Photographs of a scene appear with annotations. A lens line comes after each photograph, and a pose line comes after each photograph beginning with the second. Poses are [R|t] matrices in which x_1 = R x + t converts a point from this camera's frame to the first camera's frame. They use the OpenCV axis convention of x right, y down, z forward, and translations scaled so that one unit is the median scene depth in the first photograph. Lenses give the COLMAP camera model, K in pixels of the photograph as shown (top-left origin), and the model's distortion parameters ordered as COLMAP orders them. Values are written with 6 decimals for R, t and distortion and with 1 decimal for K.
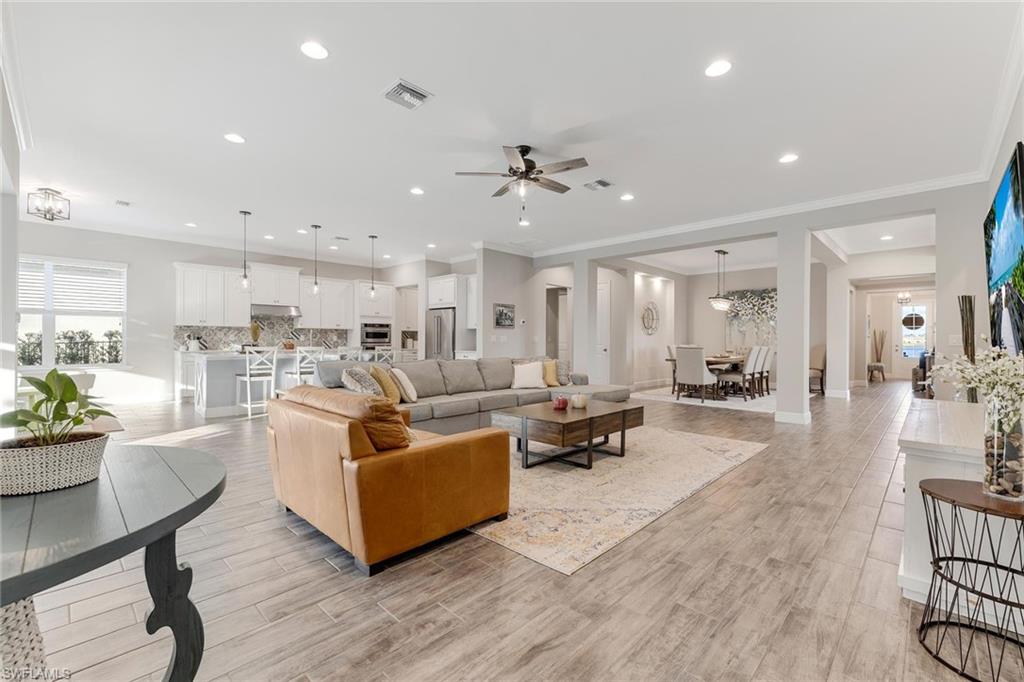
lens RADIAL K [[443.7, 0, 512.0], [0, 443.7, 341.0], [0, 0, 1]] dist [0.000068, -0.000140]
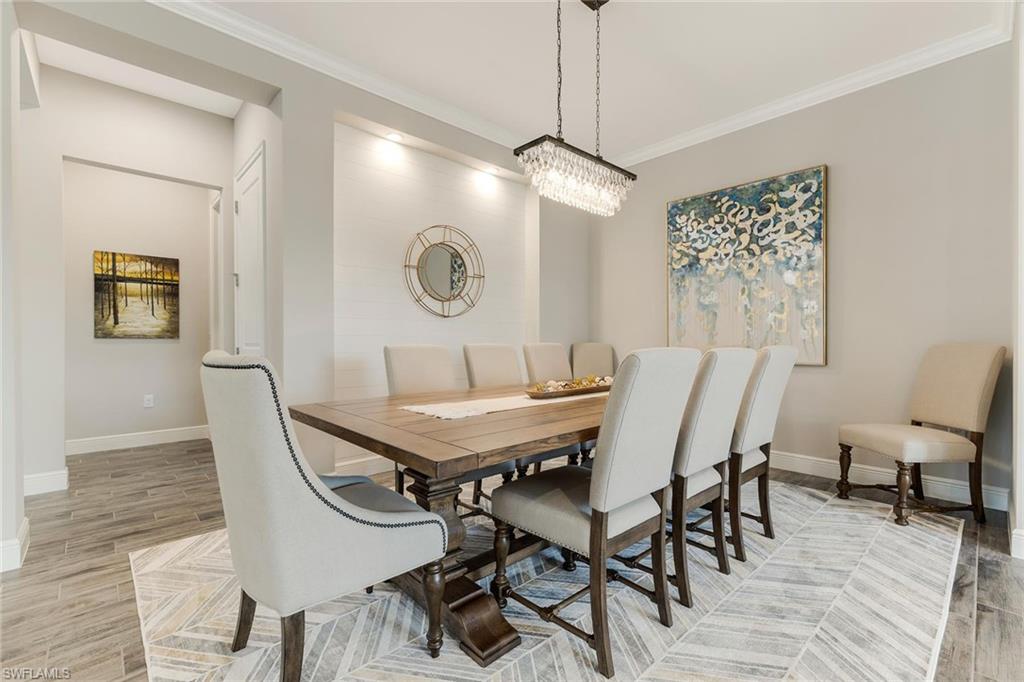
lens RADIAL K [[443.7, 0, 512.0], [0, 443.7, 341.0], [0, 0, 1]] dist [0.000068, -0.000140]
pose [[0.998135, -0.004185, -0.060904, 0.450497], [0.004176, 0.999991, -0.000269, 0.007748], [0.060904, 0.000014, 0.998144, 0.741833]]
